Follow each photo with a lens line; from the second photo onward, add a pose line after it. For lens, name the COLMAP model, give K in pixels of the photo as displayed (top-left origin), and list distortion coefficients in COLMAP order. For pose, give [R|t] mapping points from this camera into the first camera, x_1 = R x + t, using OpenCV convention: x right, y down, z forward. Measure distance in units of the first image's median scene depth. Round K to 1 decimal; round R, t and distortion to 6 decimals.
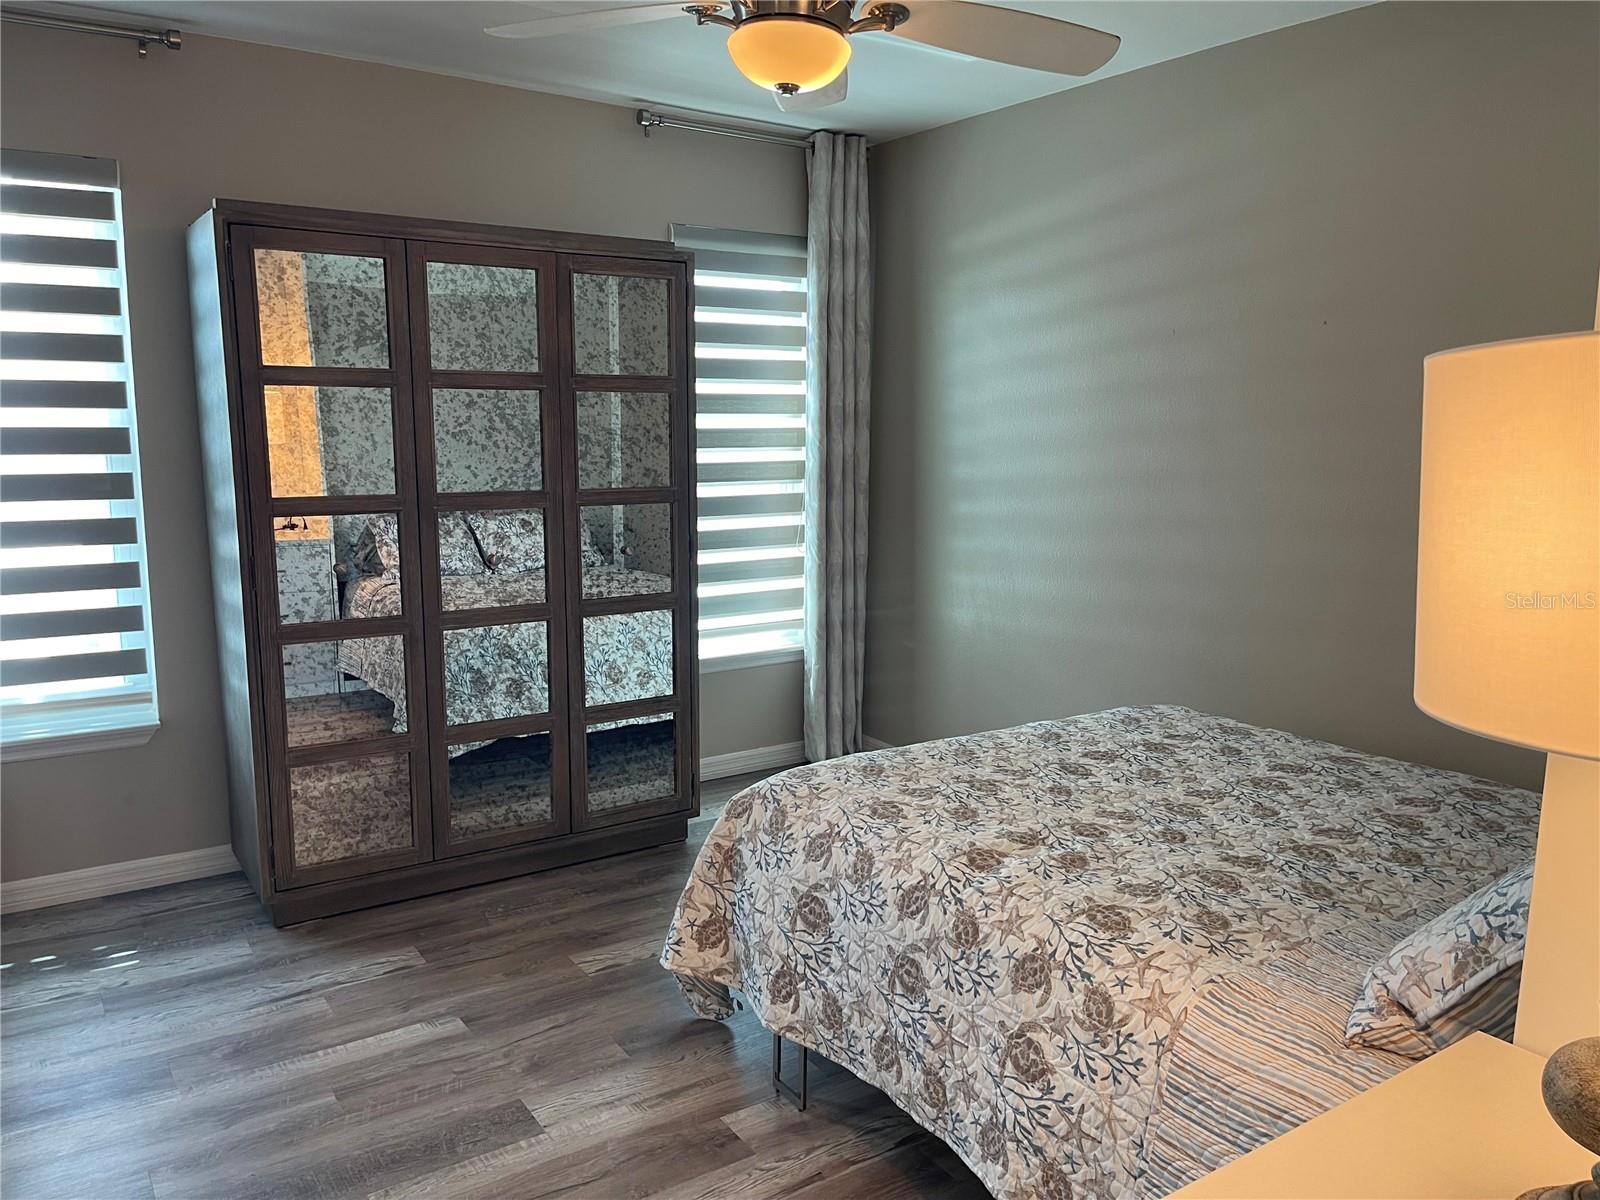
lens RADIAL K [[1207.7, 0, 797.4], [0, 1207.7, 606.8], [0, 0, 1]] dist [0.070499, -0.097375]
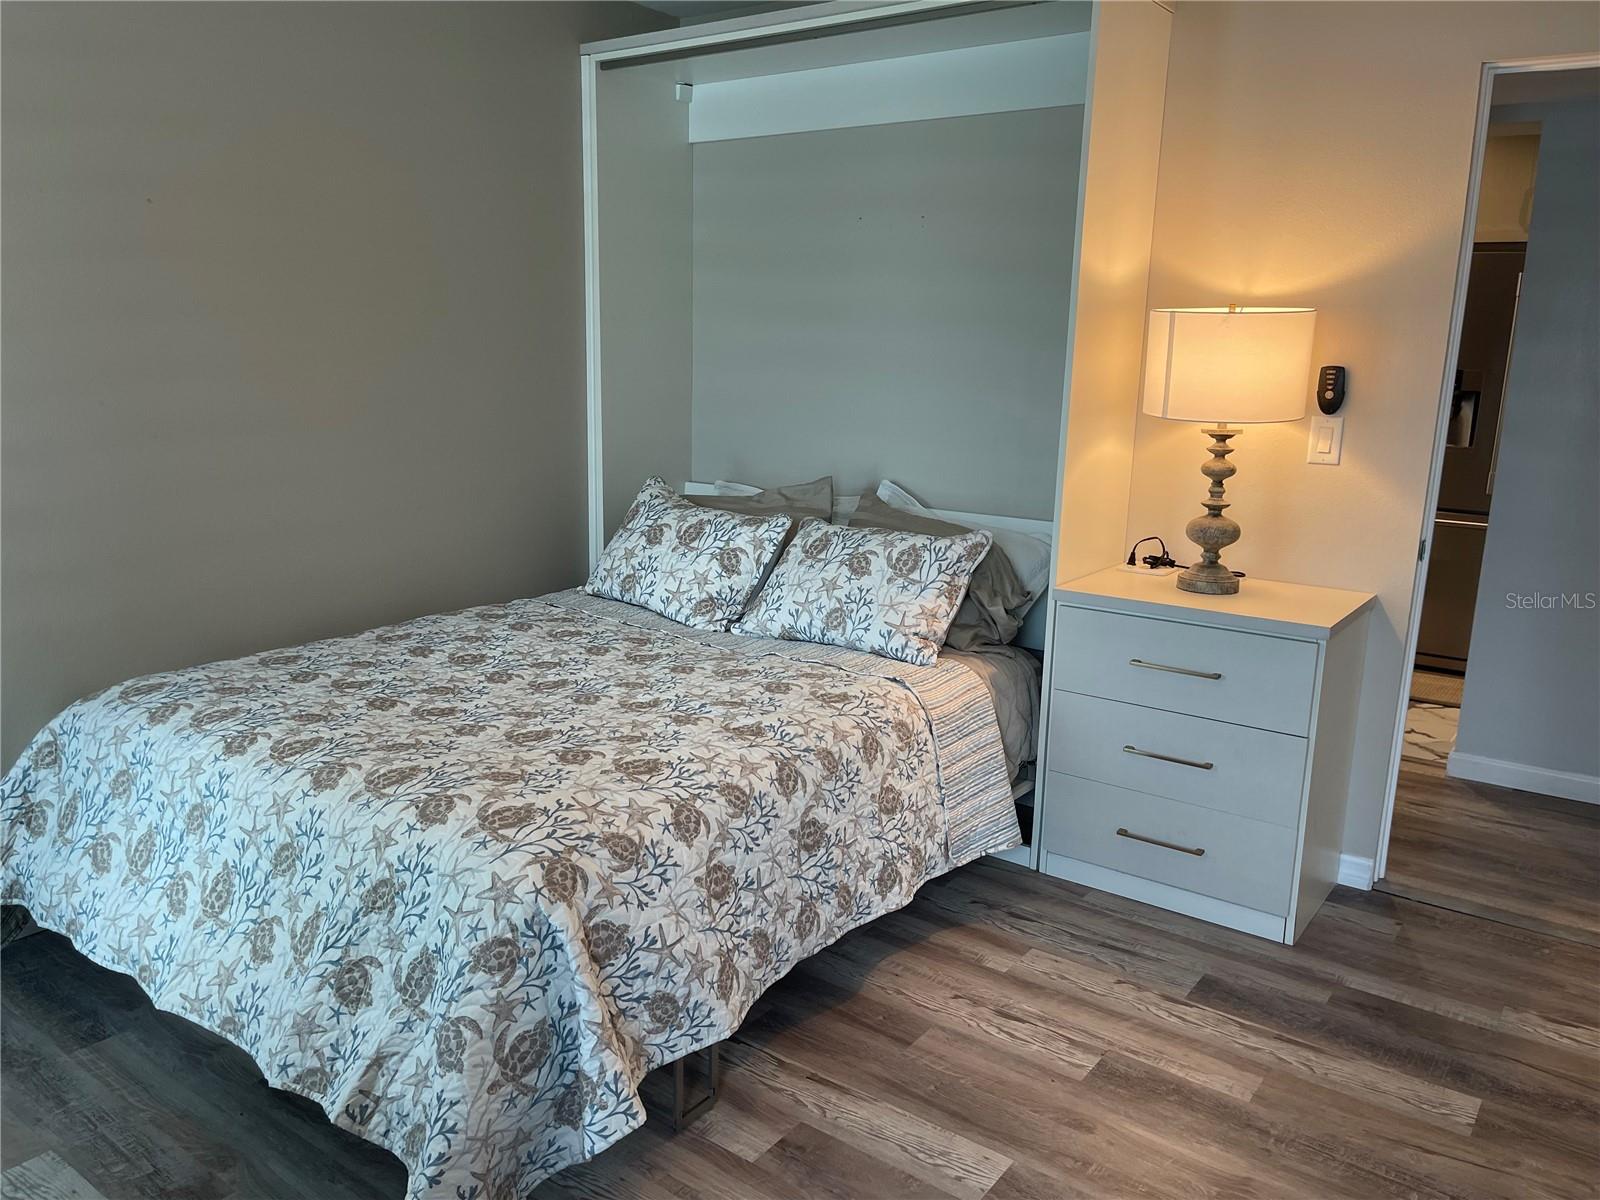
lens RADIAL K [[1207.7, 0, 797.6], [0, 1207.7, 591.7], [0, 0, 1]] dist [0.070499, -0.097375]
pose [[-0.352378, -0.203478, 0.913469, -0.800141], [0.122518, 0.957646, 0.260581, -0.183615], [-0.927803, 0.203740, -0.312524, 1.210589]]
